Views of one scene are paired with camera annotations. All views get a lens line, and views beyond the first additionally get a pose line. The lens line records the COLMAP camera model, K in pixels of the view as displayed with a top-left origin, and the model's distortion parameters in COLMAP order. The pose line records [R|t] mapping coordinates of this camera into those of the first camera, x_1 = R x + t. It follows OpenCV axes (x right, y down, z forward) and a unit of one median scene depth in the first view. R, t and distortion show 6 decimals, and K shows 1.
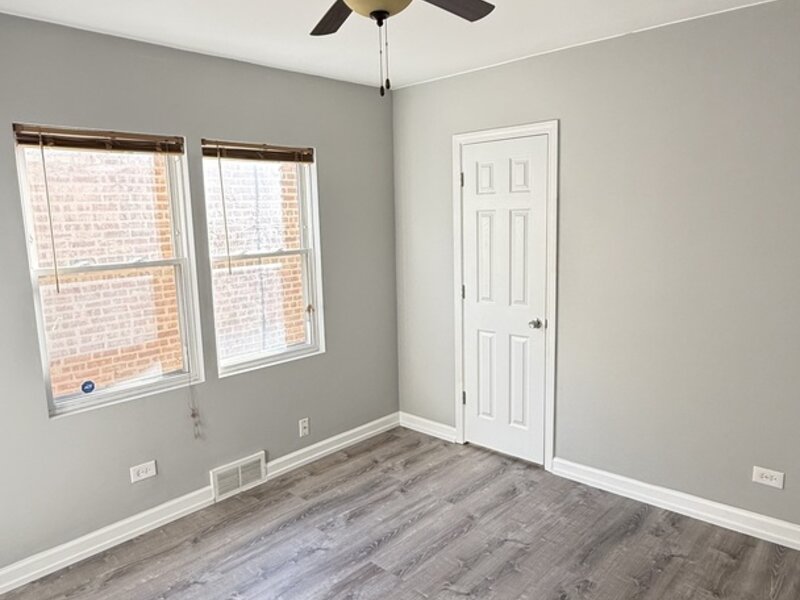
lens RADIAL K [[567.8, 0, 400.8], [0, 567.8, 301.7], [0, 0, 1]] dist [-0.002795, 0.007872]
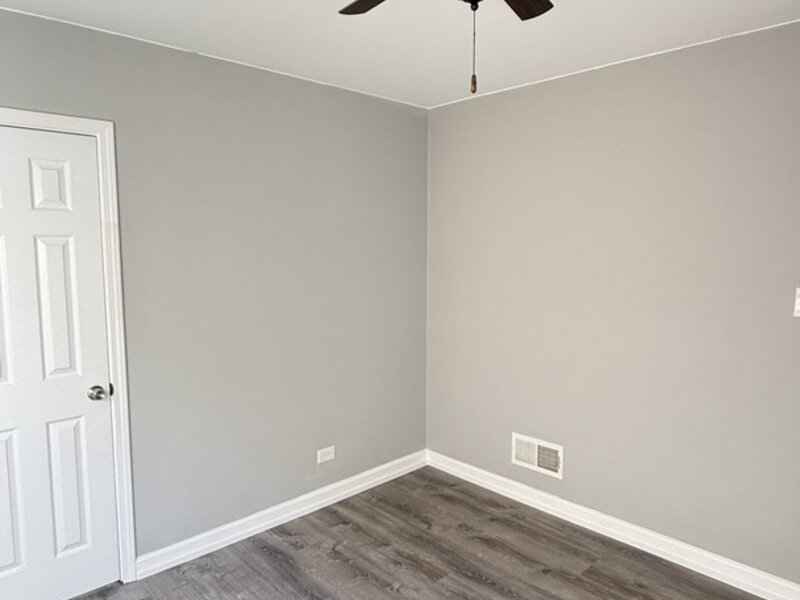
lens RADIAL K [[567.8, 0, 400.4], [0, 567.8, 301.4], [0, 0, 1]] dist [-0.002795, 0.007872]
pose [[0.066375, -0.075548, 0.994931, -0.529418], [0.150385, 0.986497, 0.064875, -0.077211], [-0.986397, 0.145317, 0.076840, 0.642109]]
